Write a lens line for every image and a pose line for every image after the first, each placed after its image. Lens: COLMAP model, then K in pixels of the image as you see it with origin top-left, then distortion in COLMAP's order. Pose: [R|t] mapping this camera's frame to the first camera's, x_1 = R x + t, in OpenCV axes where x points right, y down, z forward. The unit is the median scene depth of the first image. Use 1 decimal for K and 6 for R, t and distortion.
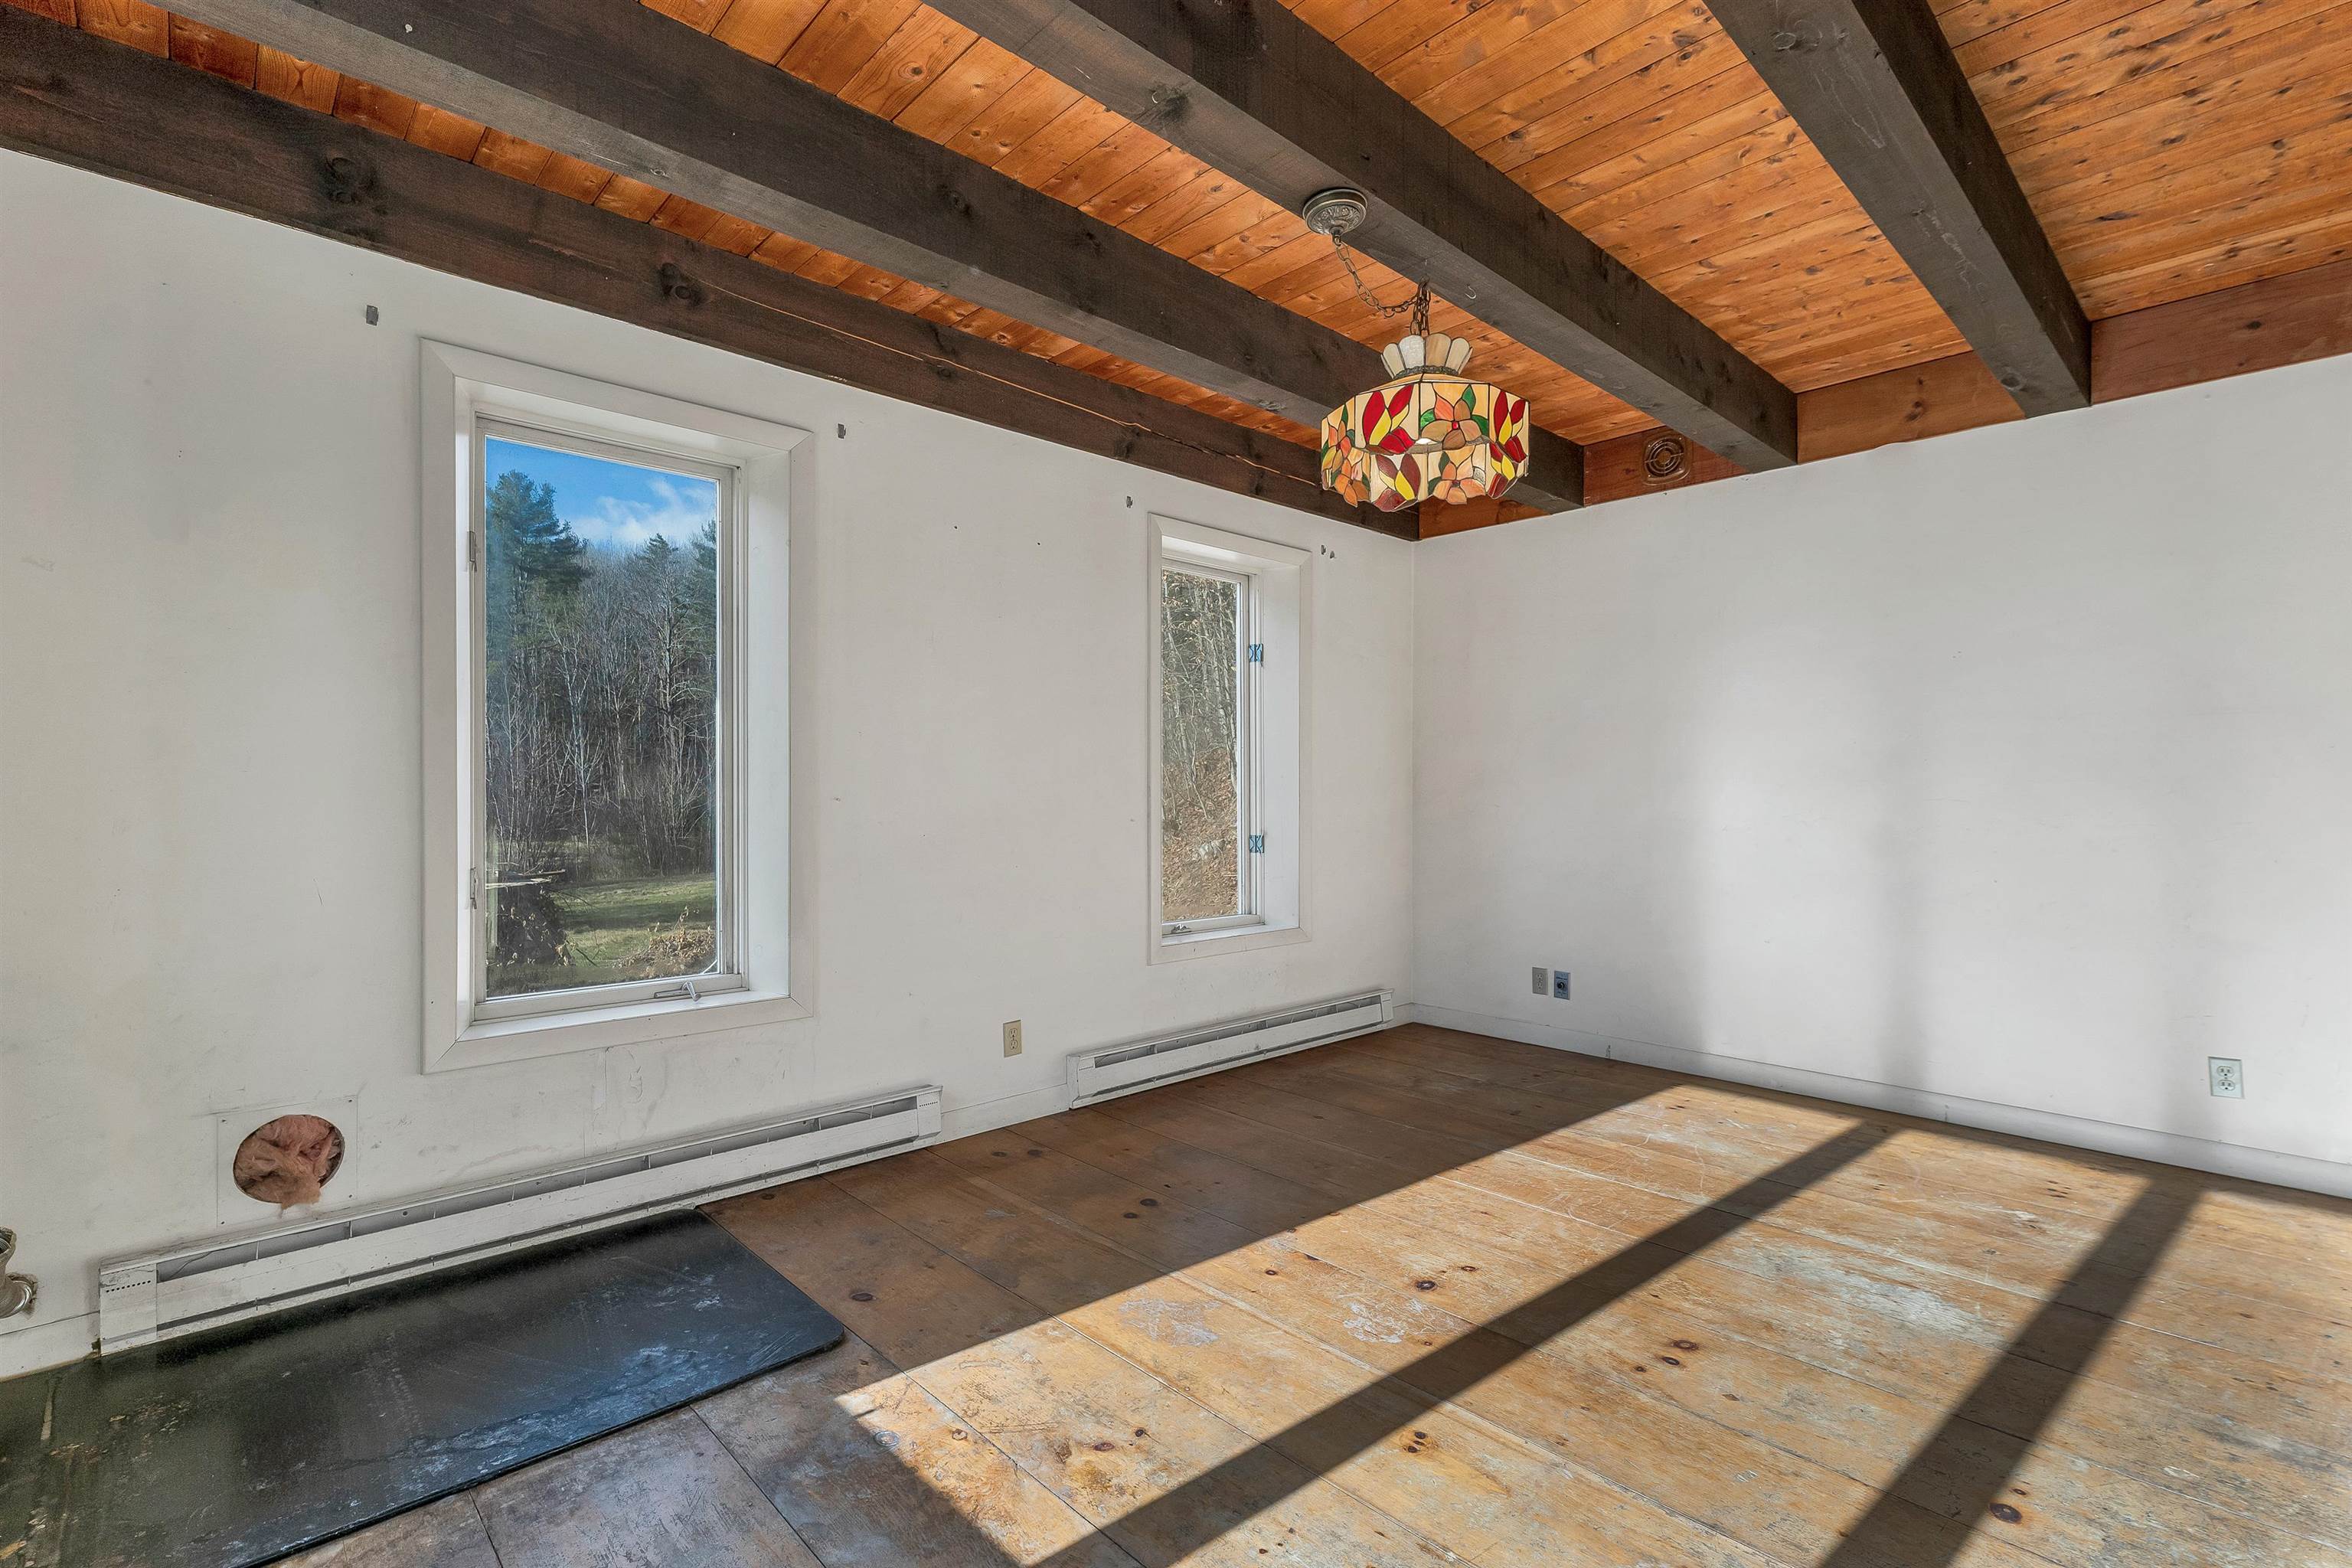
lens RADIAL K [[1082.2, 0, 1180.4], [0, 1082.2, 784.6], [0, 0, 1]] dist [0.002523, 0.000219]
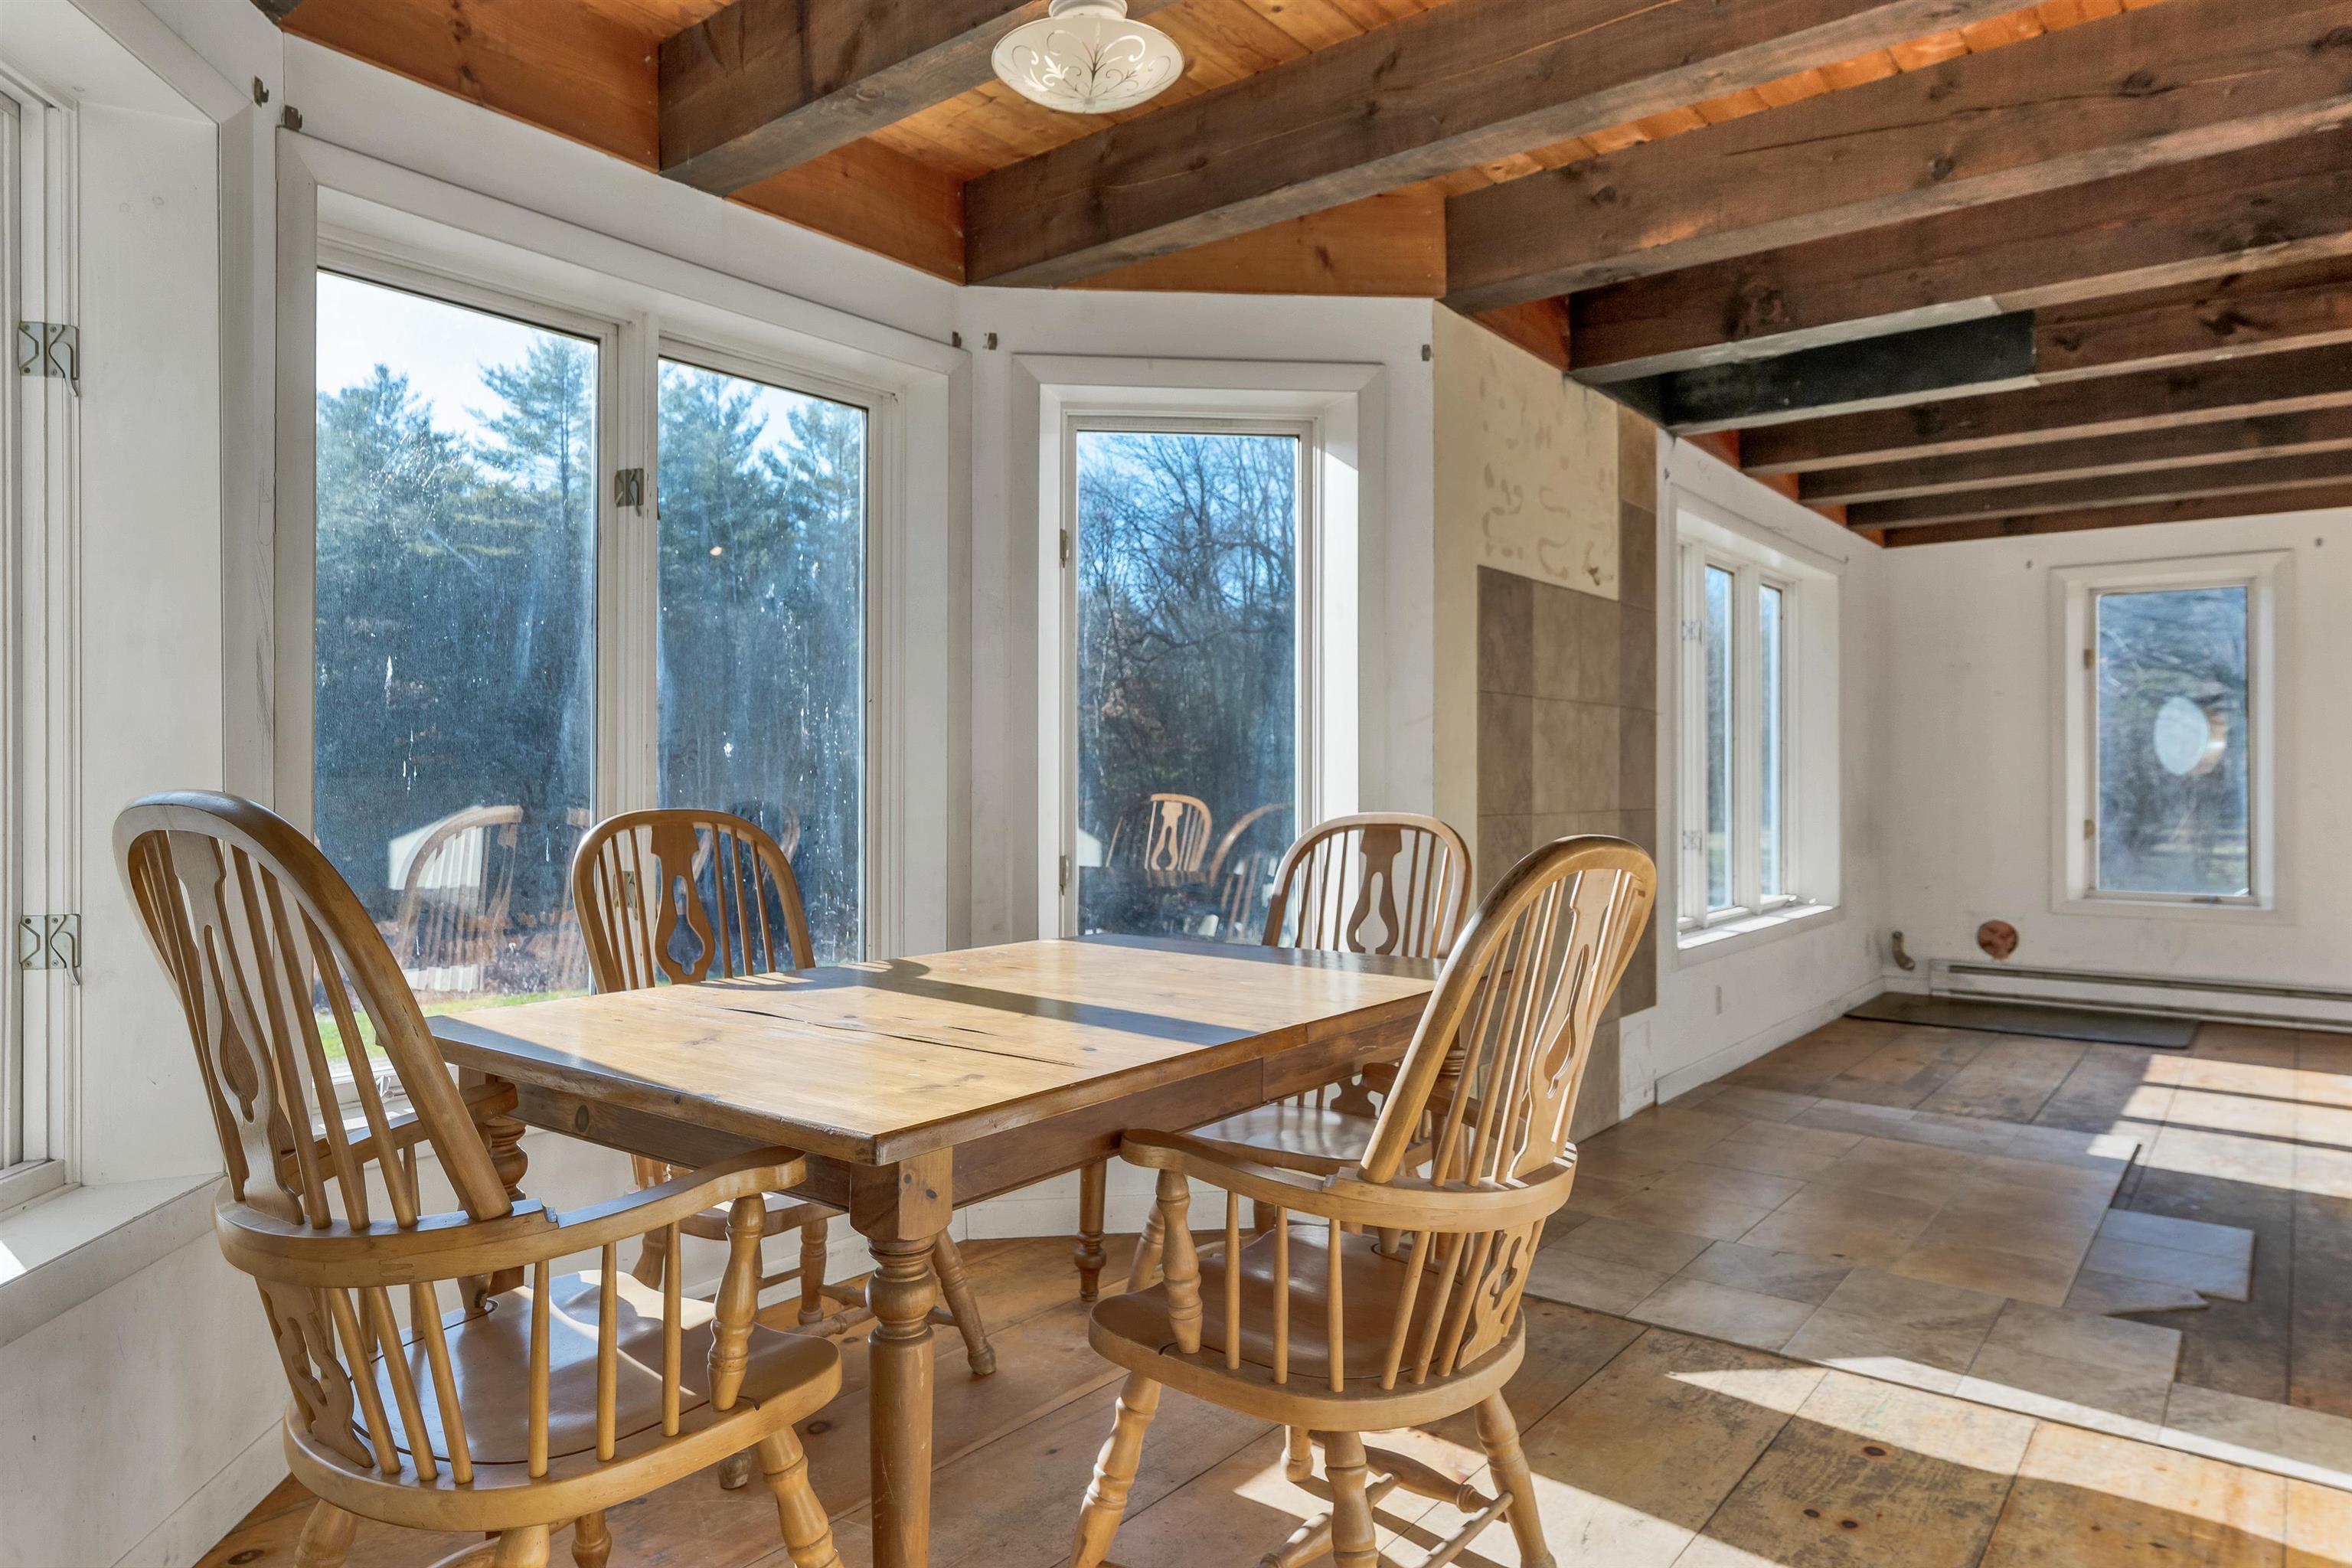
lens RADIAL K [[1438.4, 0, 1174.8], [0, 1438.4, 779.3], [0, 0, 1]] dist [0.000719, 0.000675]
pose [[0.145229, -0.001722, -0.989397, 1.972179], [0.006309, 0.999980, -0.000815, -0.006465], [0.989378, -0.006124, 0.145237, -1.190026]]
